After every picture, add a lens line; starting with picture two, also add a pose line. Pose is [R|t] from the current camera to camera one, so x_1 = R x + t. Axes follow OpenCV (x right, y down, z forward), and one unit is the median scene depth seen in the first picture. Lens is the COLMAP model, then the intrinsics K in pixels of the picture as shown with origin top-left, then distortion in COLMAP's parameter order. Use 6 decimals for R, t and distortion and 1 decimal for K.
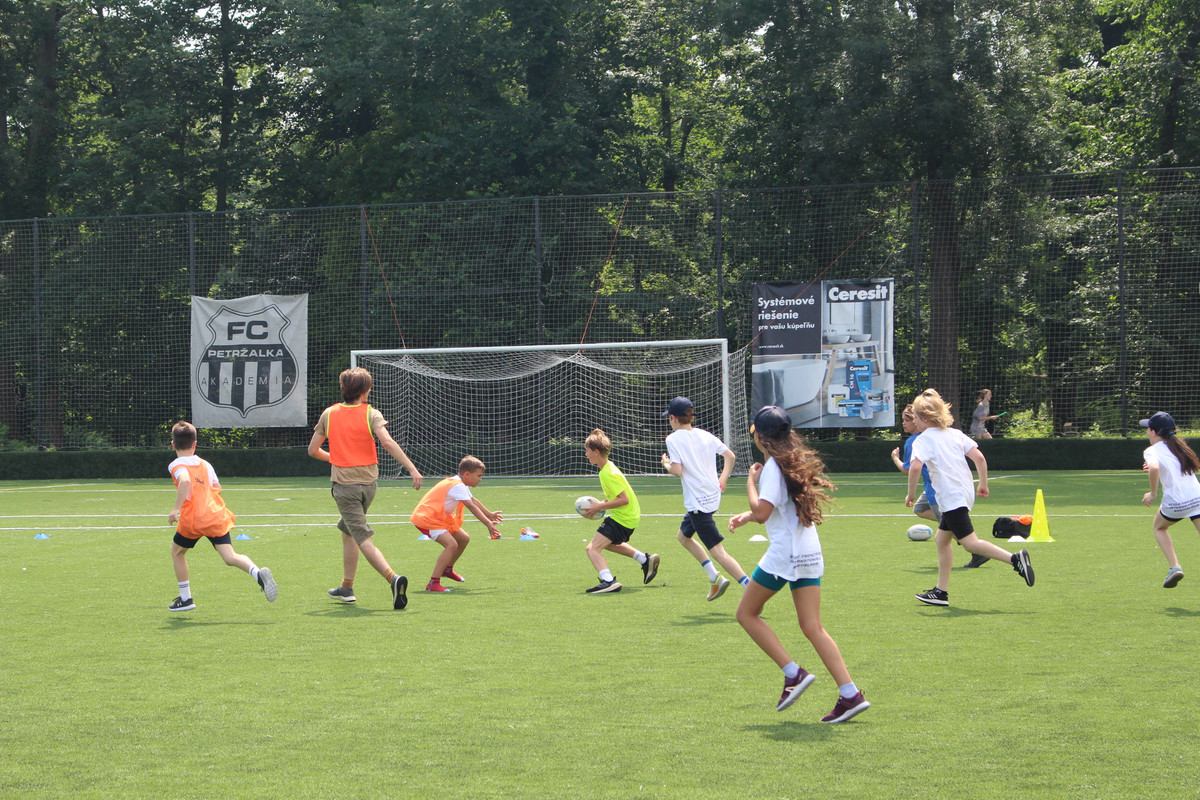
lens RADIAL K [[3177.0, 0, 596.7], [0, 3177.0, 397.6], [0, 0, 1]] dist [0.111310, 0.000000]
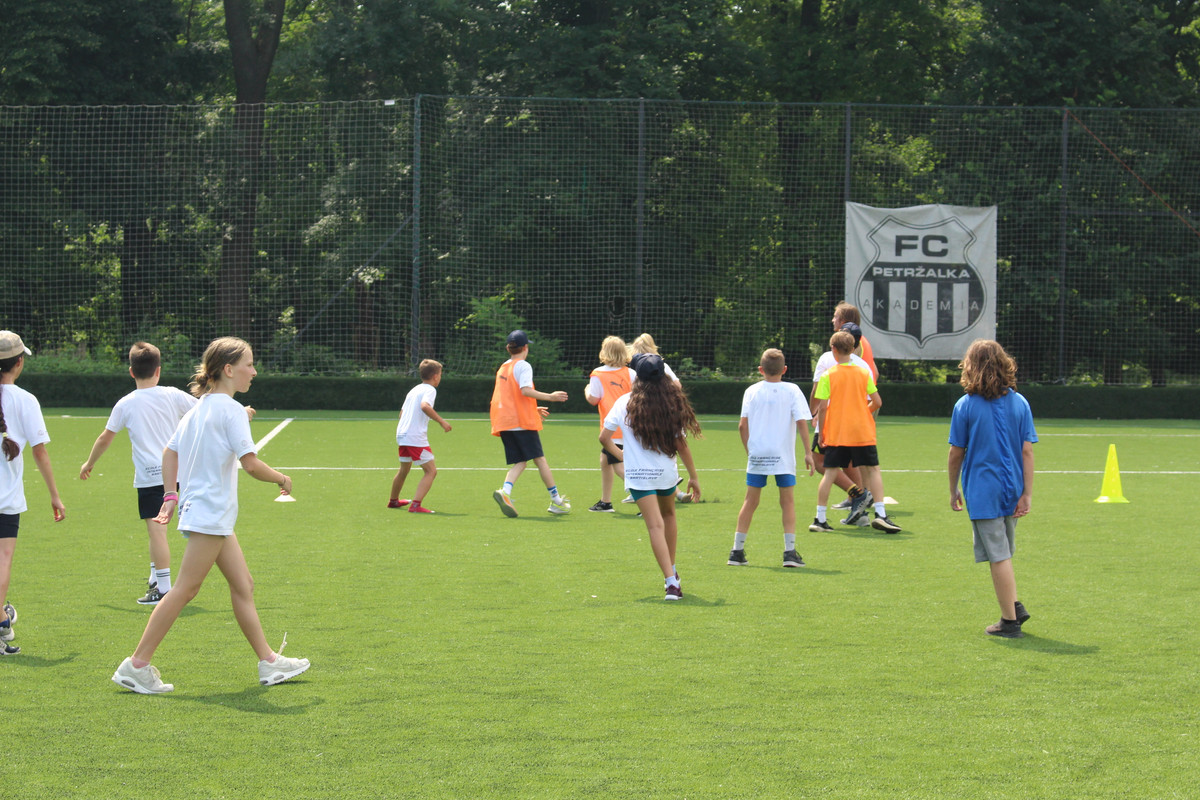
lens RADIAL K [[3177.0, 0, 630.0], [0, 3177.0, 410.6], [0, 0, 1]] dist [0.111310, 0.000000]
pose [[0.878762, 0.015451, 0.477010, -0.580499], [-0.026427, 0.999518, 0.016311, 0.011089], [-0.476528, -0.026939, 0.878747, 0.284729]]
